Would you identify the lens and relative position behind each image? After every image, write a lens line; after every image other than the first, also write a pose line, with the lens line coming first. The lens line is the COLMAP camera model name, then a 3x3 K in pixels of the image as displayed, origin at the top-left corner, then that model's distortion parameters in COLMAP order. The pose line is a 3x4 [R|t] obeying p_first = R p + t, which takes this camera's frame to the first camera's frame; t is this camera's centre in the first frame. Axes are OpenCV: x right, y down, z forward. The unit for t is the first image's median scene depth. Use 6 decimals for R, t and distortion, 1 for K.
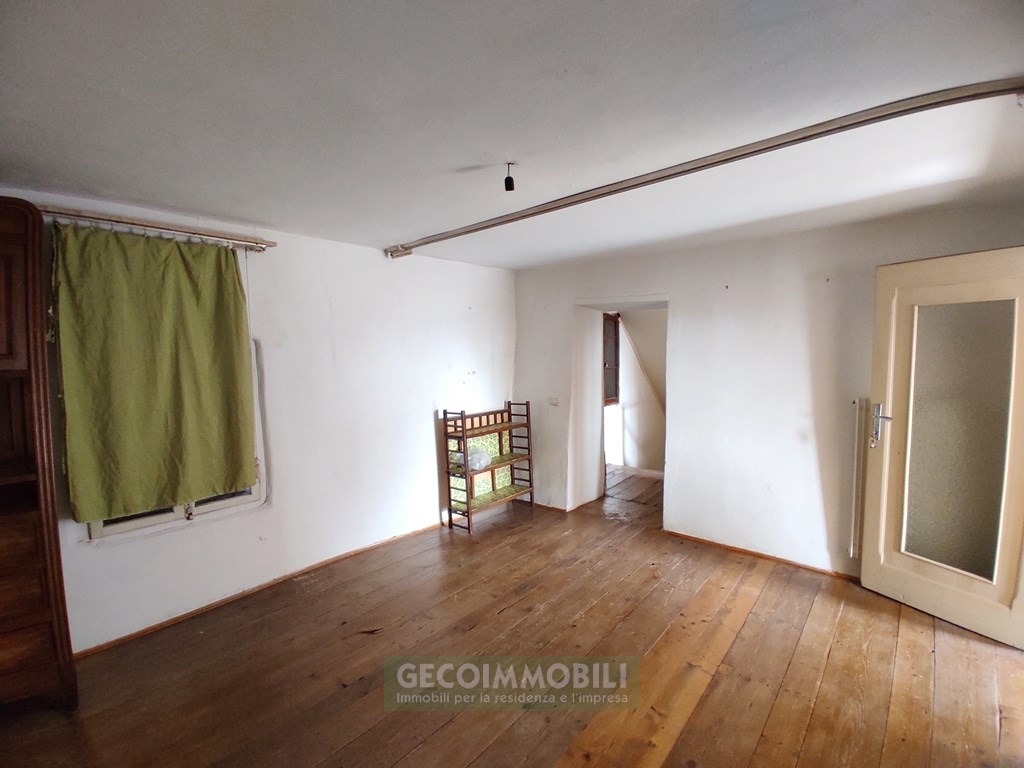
lens RADIAL K [[464.4, 0, 515.4], [0, 464.4, 386.4], [0, 0, 1]] dist [-0.022887, 0.001082]
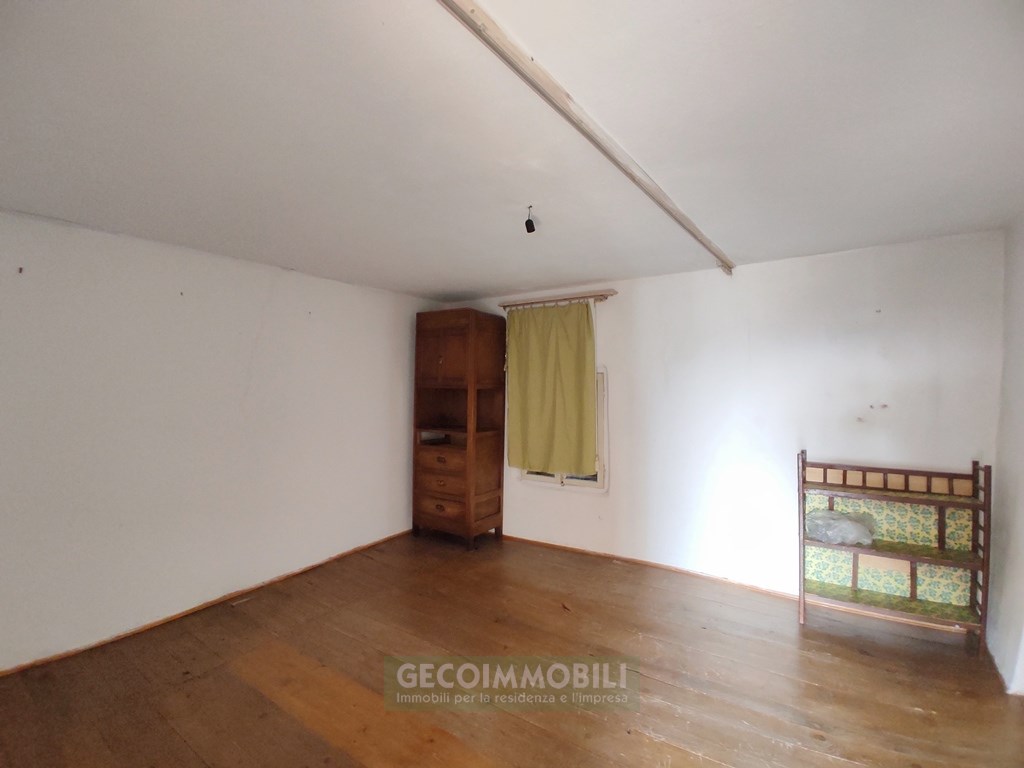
lens RADIAL K [[464.4, 0, 515.4], [0, 464.4, 386.4], [0, 0, 1]] dist [-0.022887, 0.001082]
pose [[0.126976, 0.024428, -0.991605, 0.736505], [-0.064390, 0.997791, 0.016336, -0.050660], [0.989814, 0.061775, 0.128268, 0.580791]]
